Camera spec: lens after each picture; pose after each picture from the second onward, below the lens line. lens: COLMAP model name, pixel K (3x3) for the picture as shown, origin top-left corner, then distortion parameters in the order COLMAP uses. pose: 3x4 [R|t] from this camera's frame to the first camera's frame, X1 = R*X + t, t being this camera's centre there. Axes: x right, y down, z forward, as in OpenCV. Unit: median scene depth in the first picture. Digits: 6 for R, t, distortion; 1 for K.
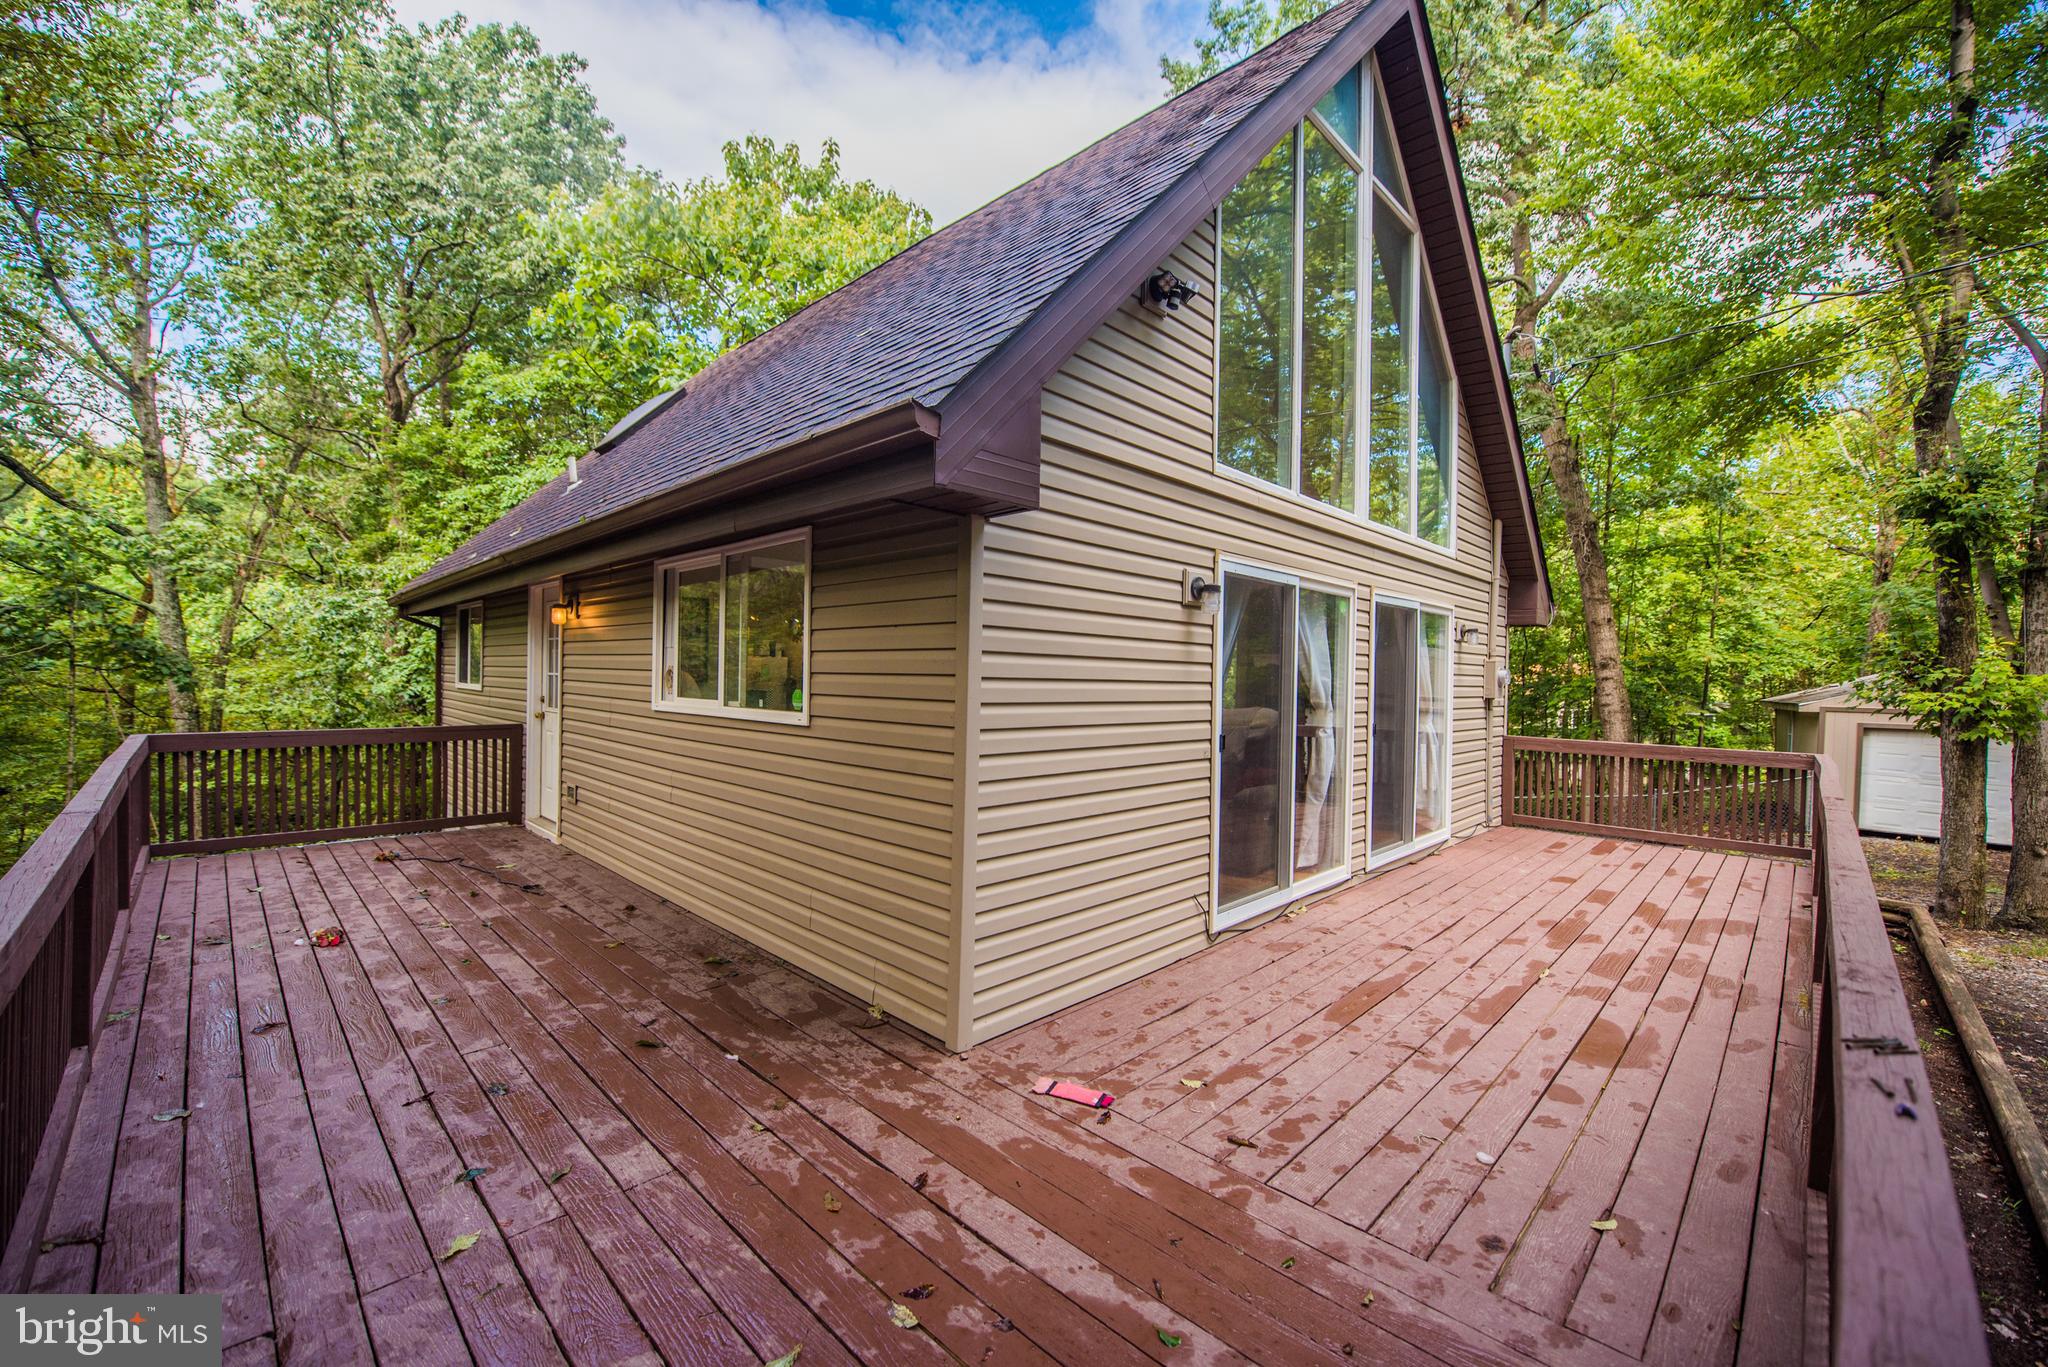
lens RADIAL K [[817.2, 0, 1005.7], [0, 817.2, 683.8], [0, 0, 1]] dist [-0.018213, -0.002694]
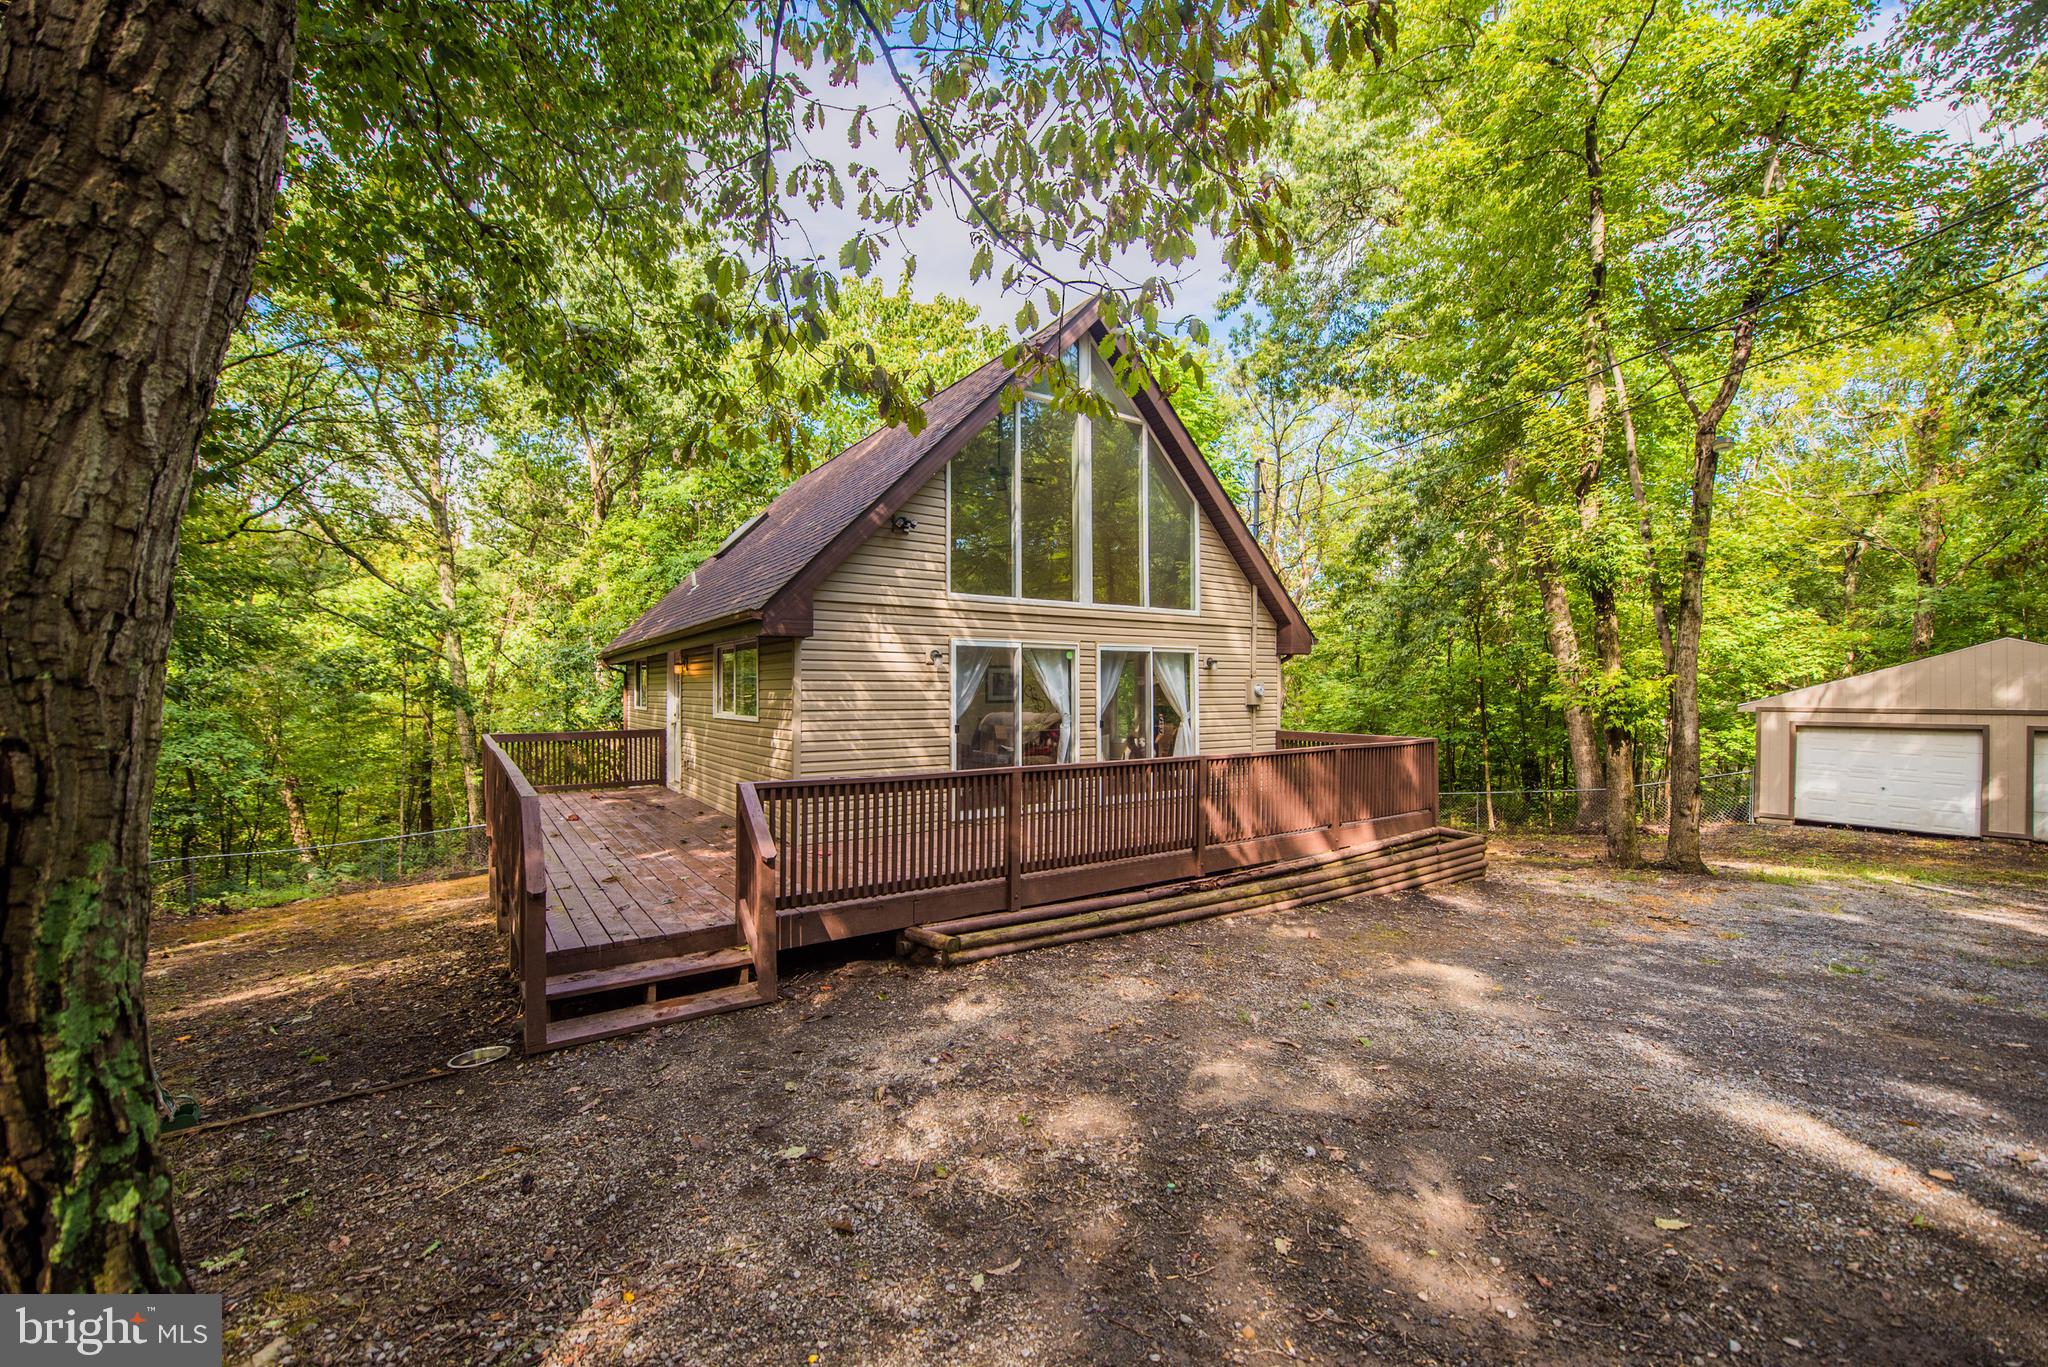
lens RADIAL K [[817.2, 0, 1002.1], [0, 817.2, 682.9], [0, 0, 1]] dist [-0.018213, -0.002694]
pose [[0.981246, -0.021918, -0.191507, 0.227946], [0.017864, 0.999579, -0.022871, 0.001675], [0.191928, 0.019021, 0.981225, -0.294106]]
